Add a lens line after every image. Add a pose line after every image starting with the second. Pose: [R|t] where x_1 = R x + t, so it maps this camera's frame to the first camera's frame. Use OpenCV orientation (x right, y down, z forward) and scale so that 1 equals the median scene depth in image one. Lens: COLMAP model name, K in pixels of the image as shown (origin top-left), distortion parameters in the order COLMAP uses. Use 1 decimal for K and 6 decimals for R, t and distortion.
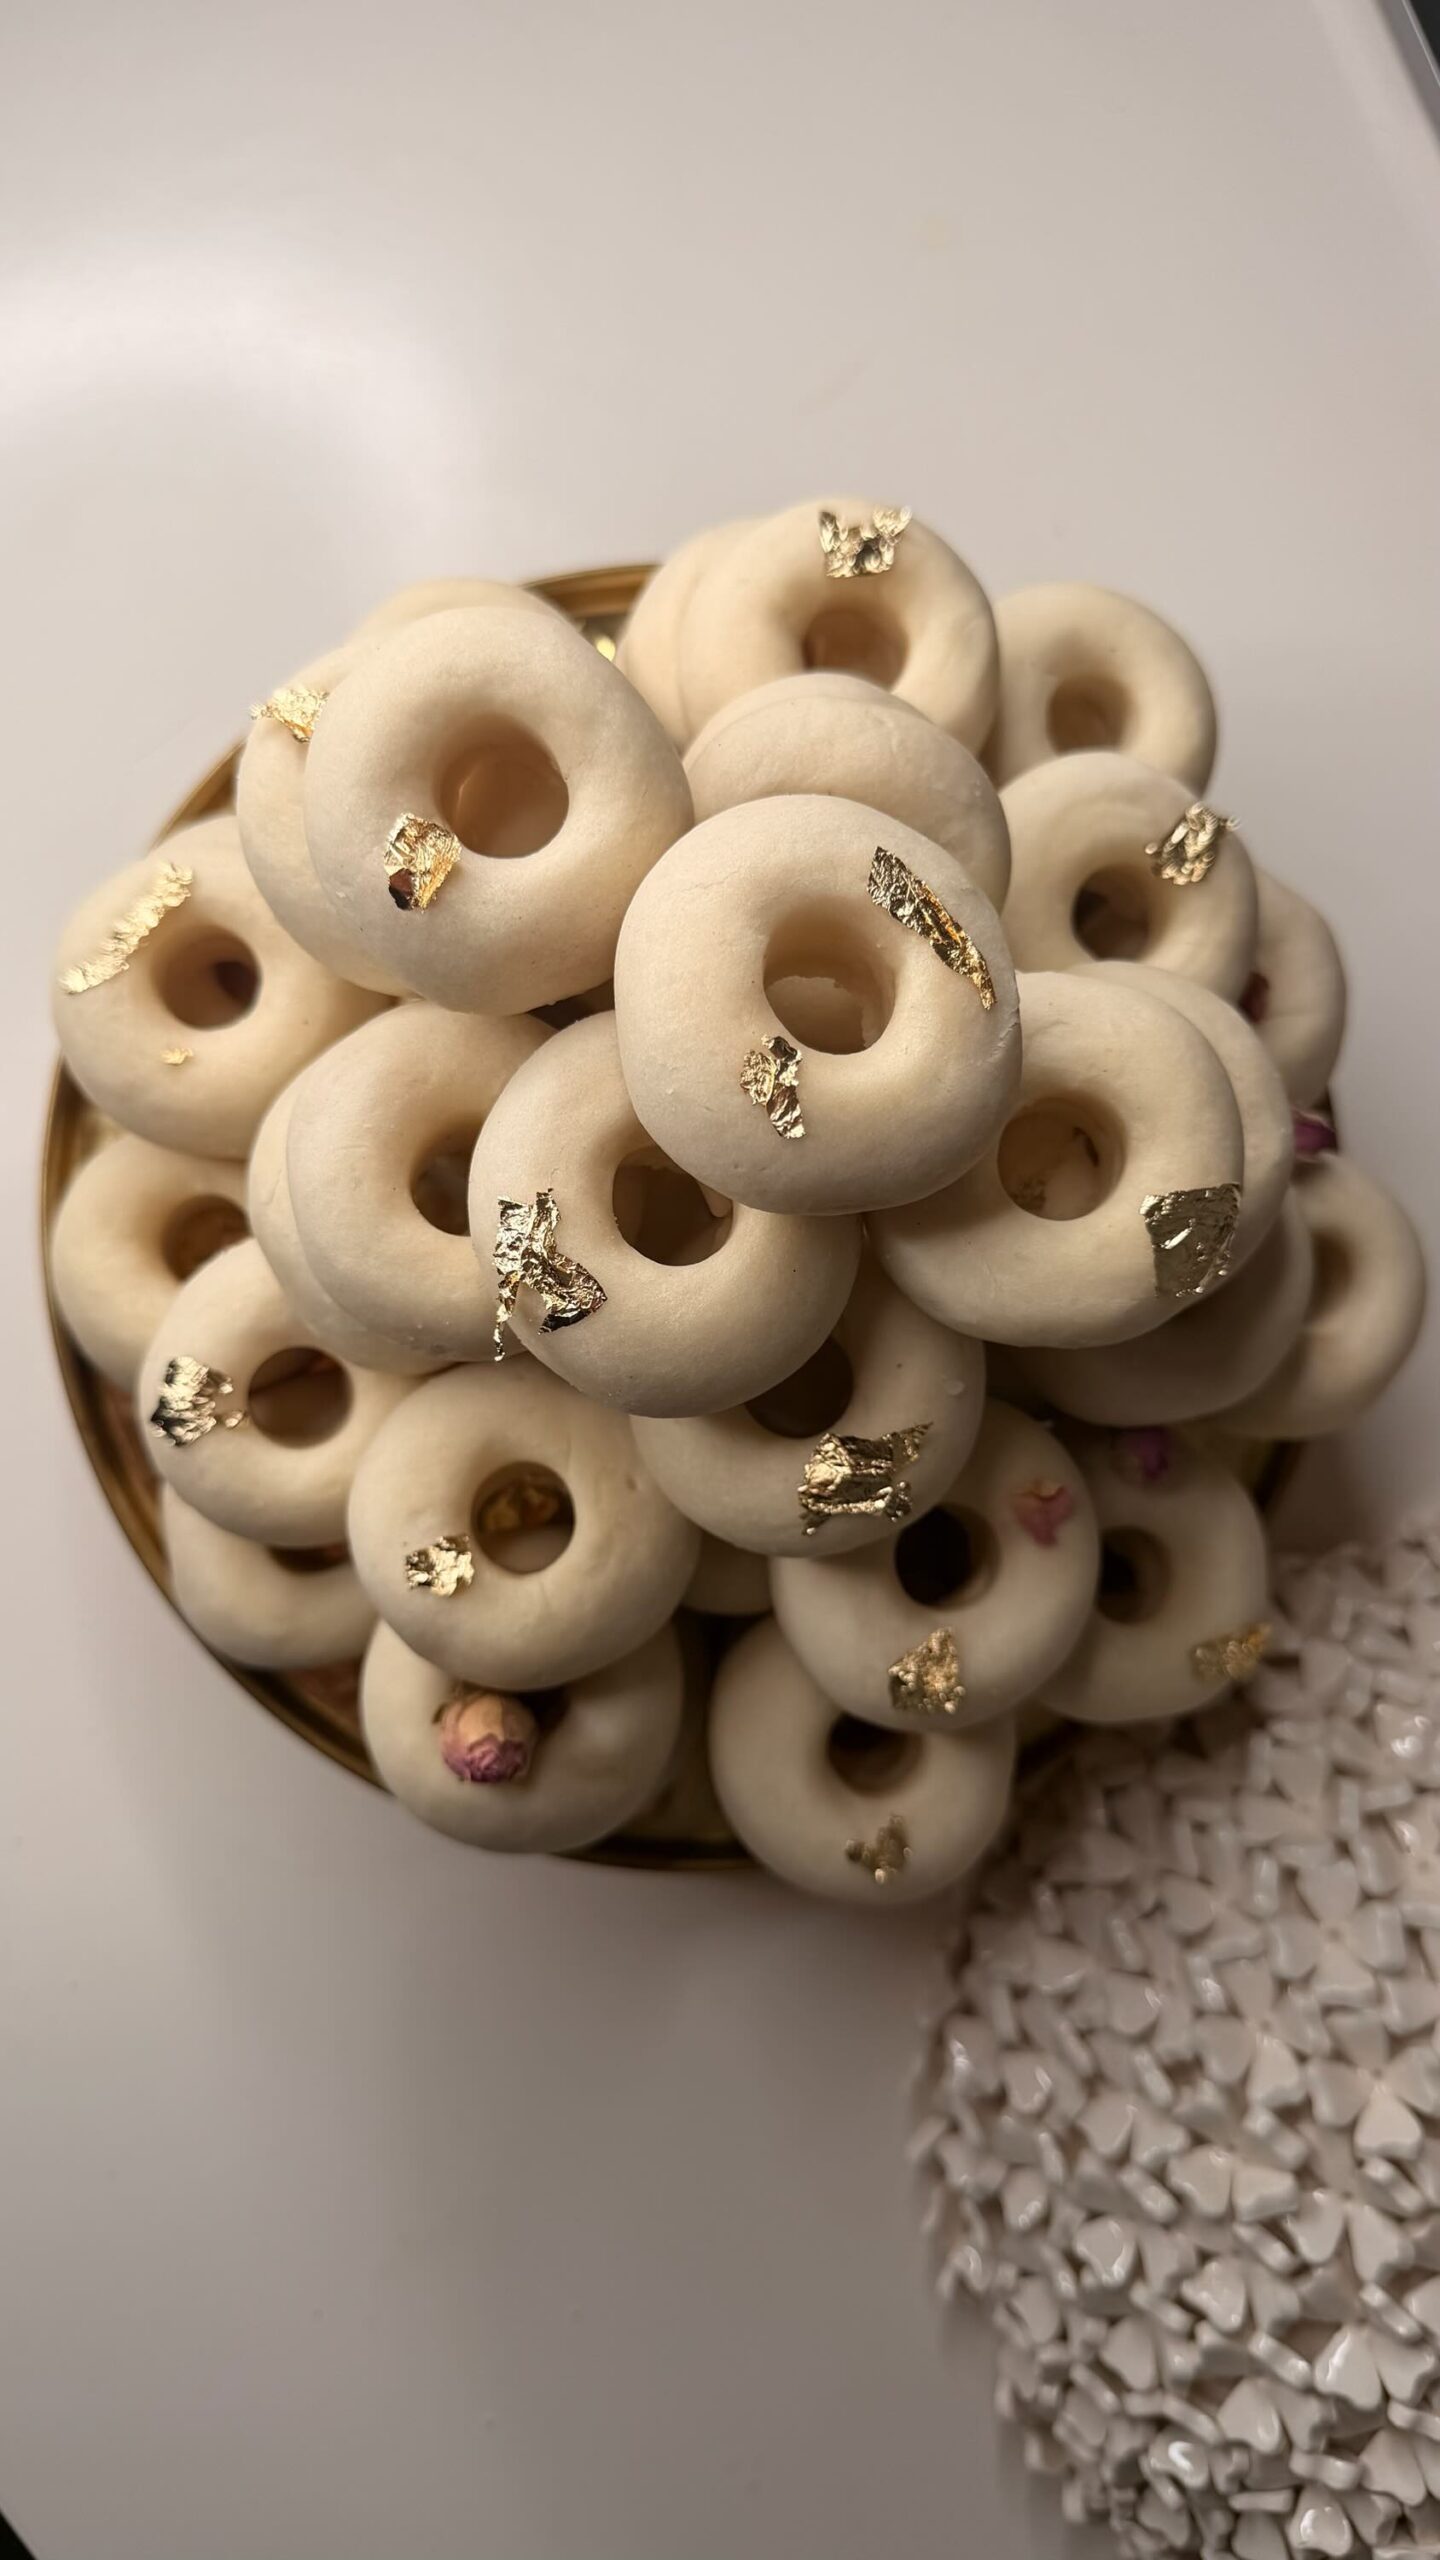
lens RADIAL K [[1894.4, 0, 720.0], [0, 1894.4, 1280.0], [0, 0, 1]] dist [0.064051, -0.192938]
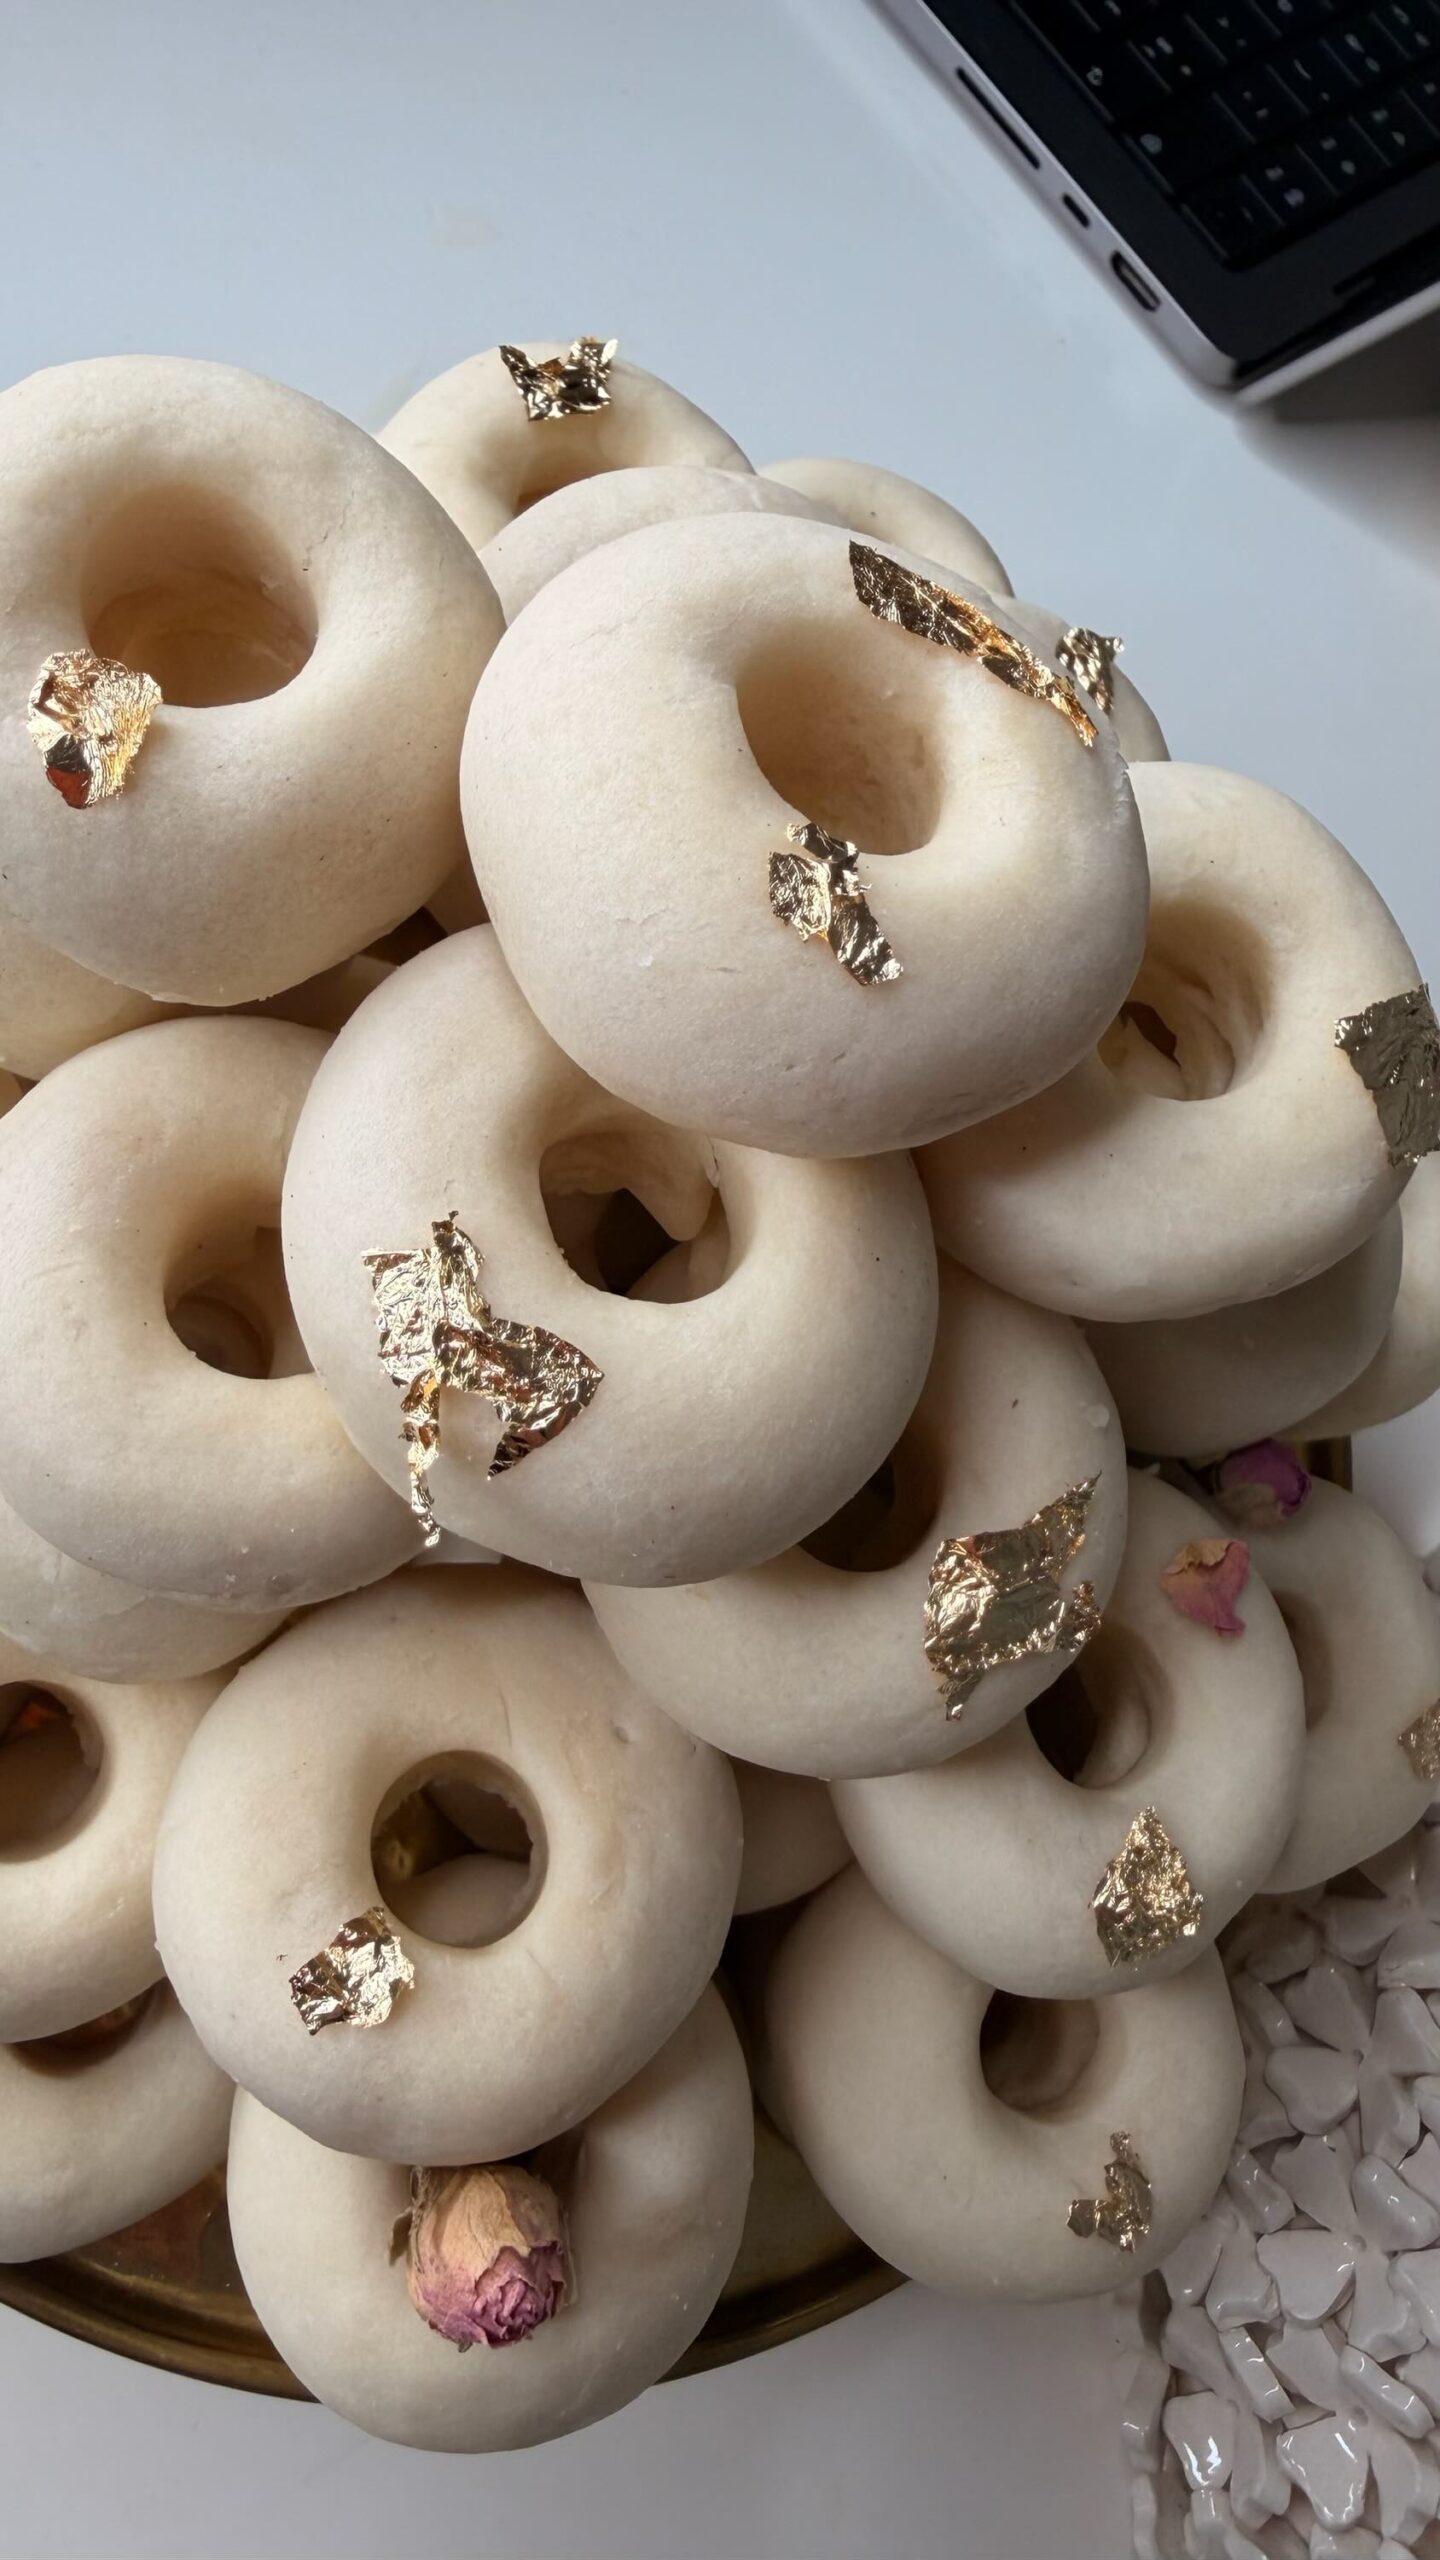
lens RADIAL K [[1858.9, 0, 710.6], [0, 1858.9, 1141.3], [0, 0, 1]] dist [-0.014466, 0.010894]
pose [[0.942199, -0.229404, 0.244204, -0.126297], [0.276570, 0.943916, -0.180363, 0.044549], [-0.189132, 0.237478, 0.952803, 0.394209]]
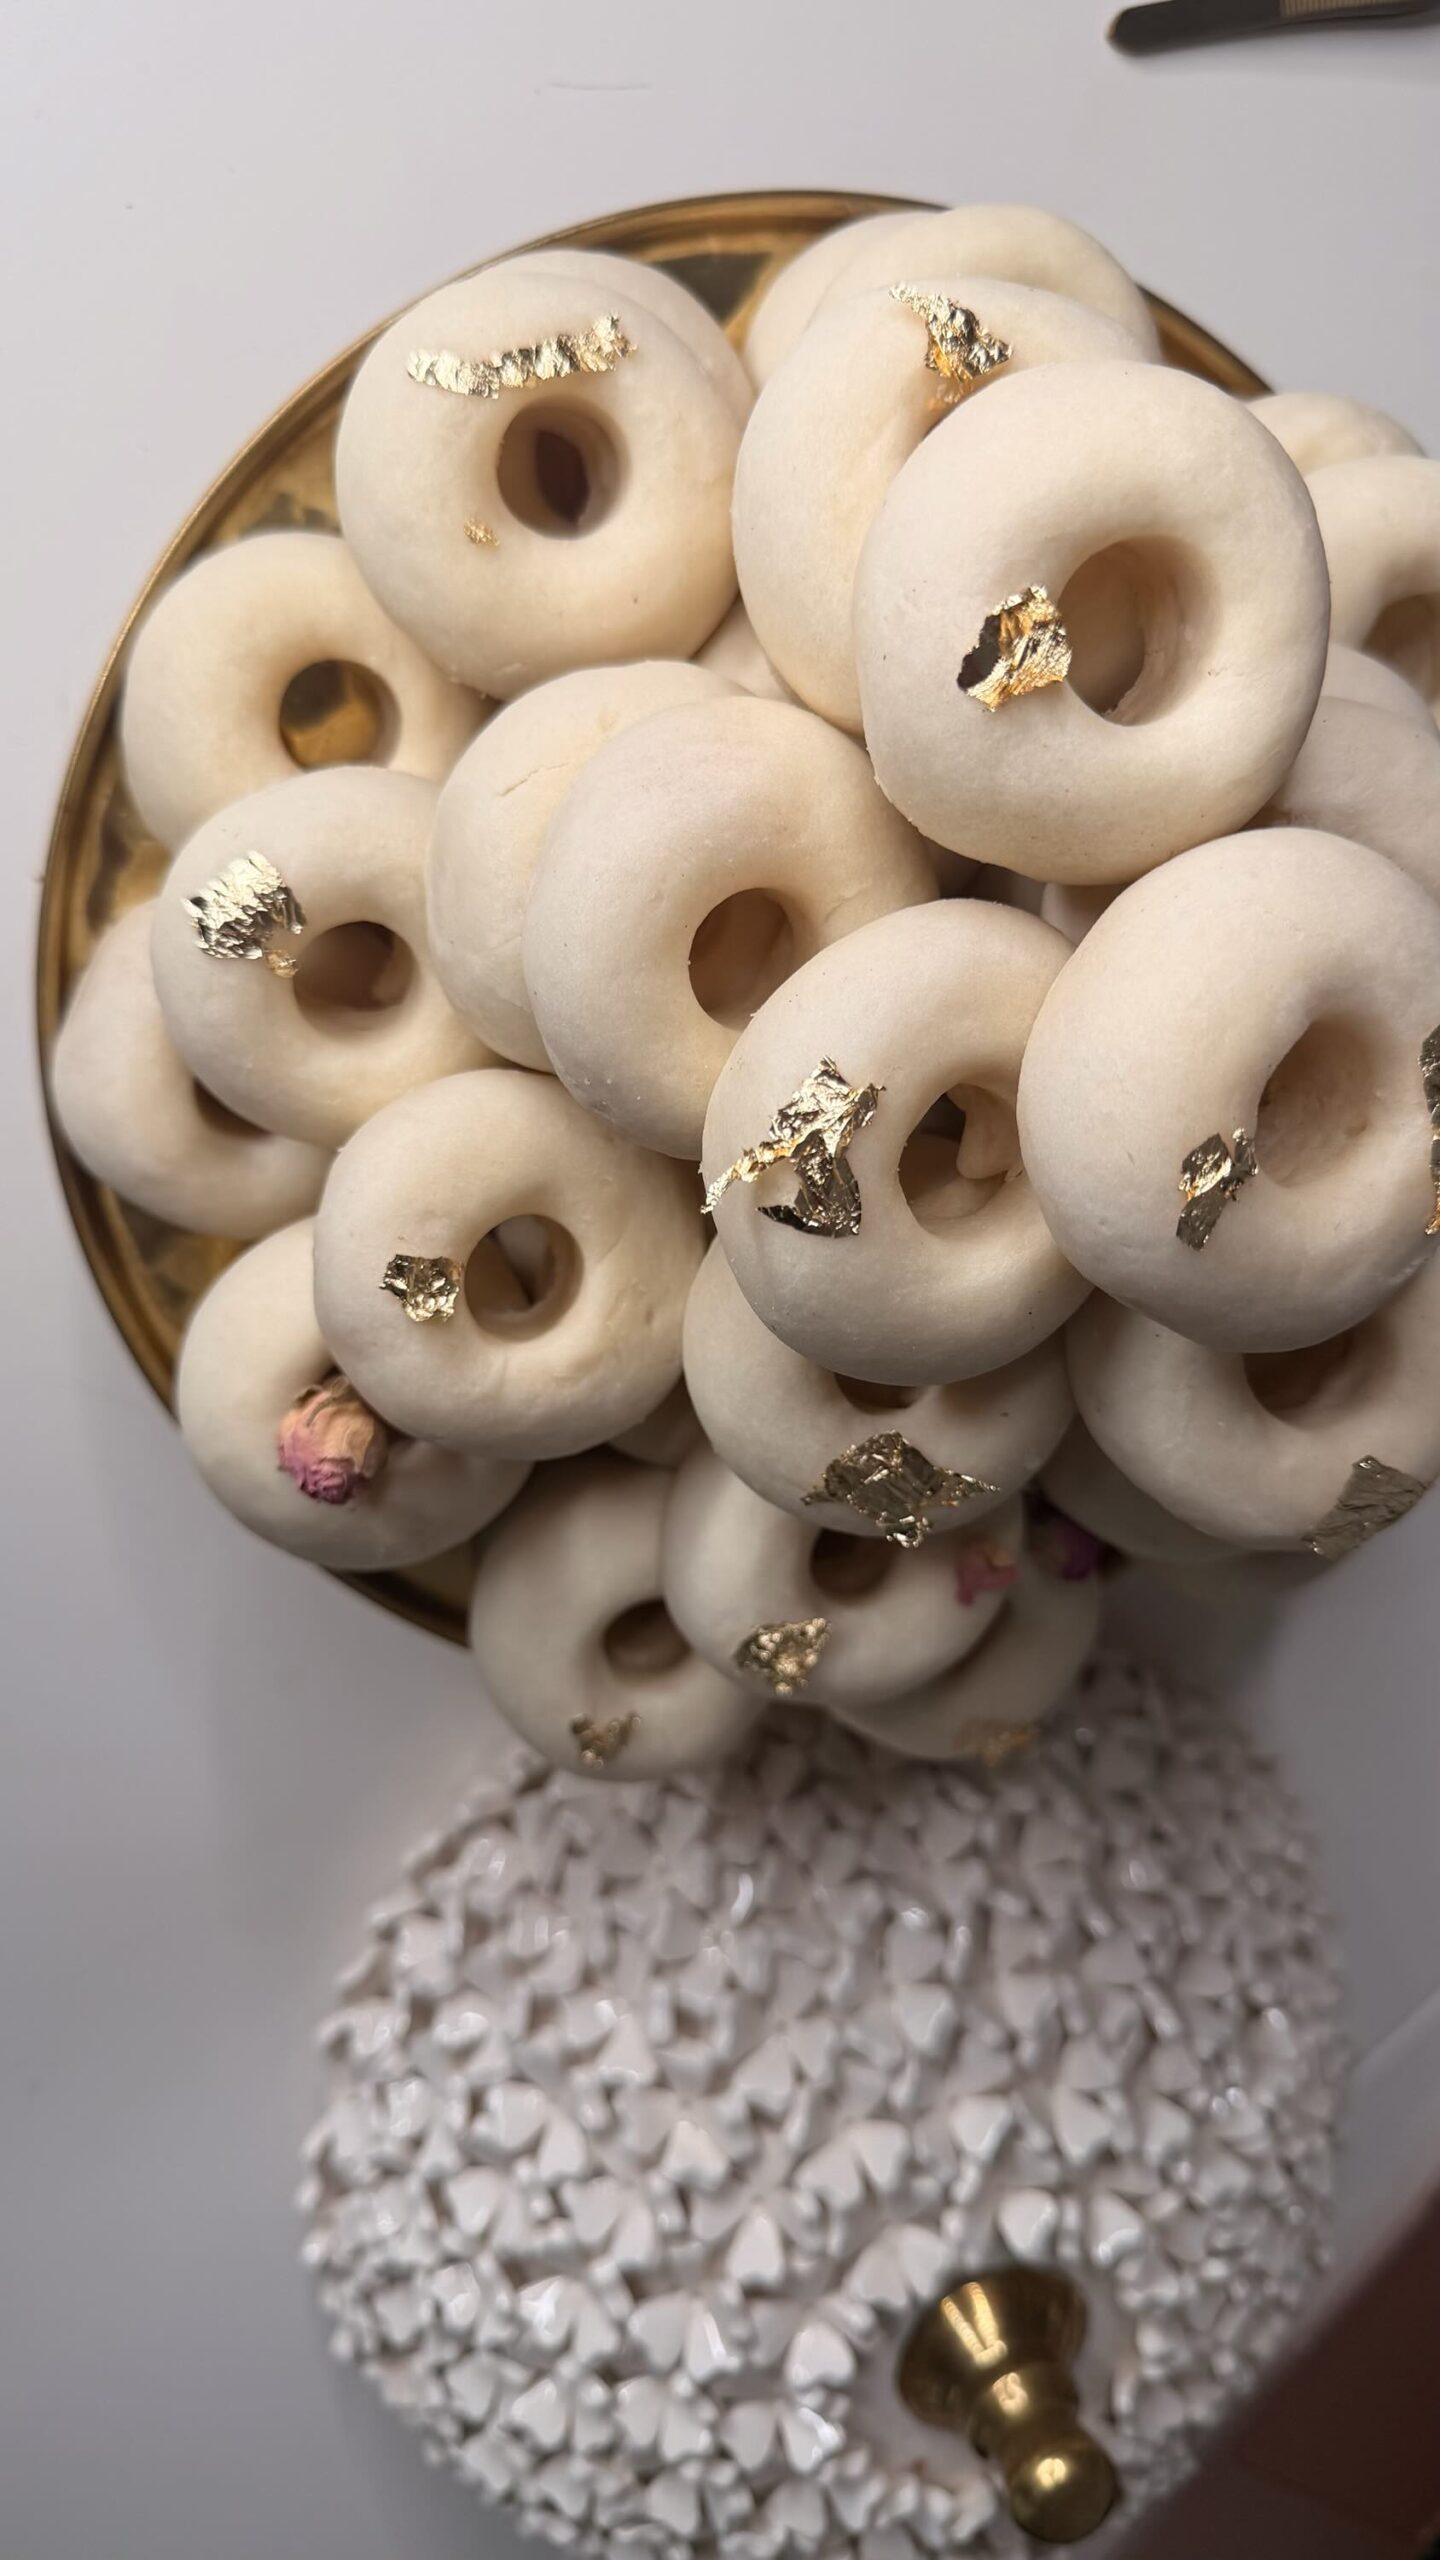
lens RADIAL K [[1881.0, 0, 730.8], [0, 1881.0, 1275.9], [0, 0, 1]] dist [0.113351, -0.357441]
pose [[0.789524, 0.548434, 0.275448, -0.275979], [-0.595374, 0.793364, 0.126901, -0.040541], [-0.148933, -0.264186, 0.952903, 0.184464]]
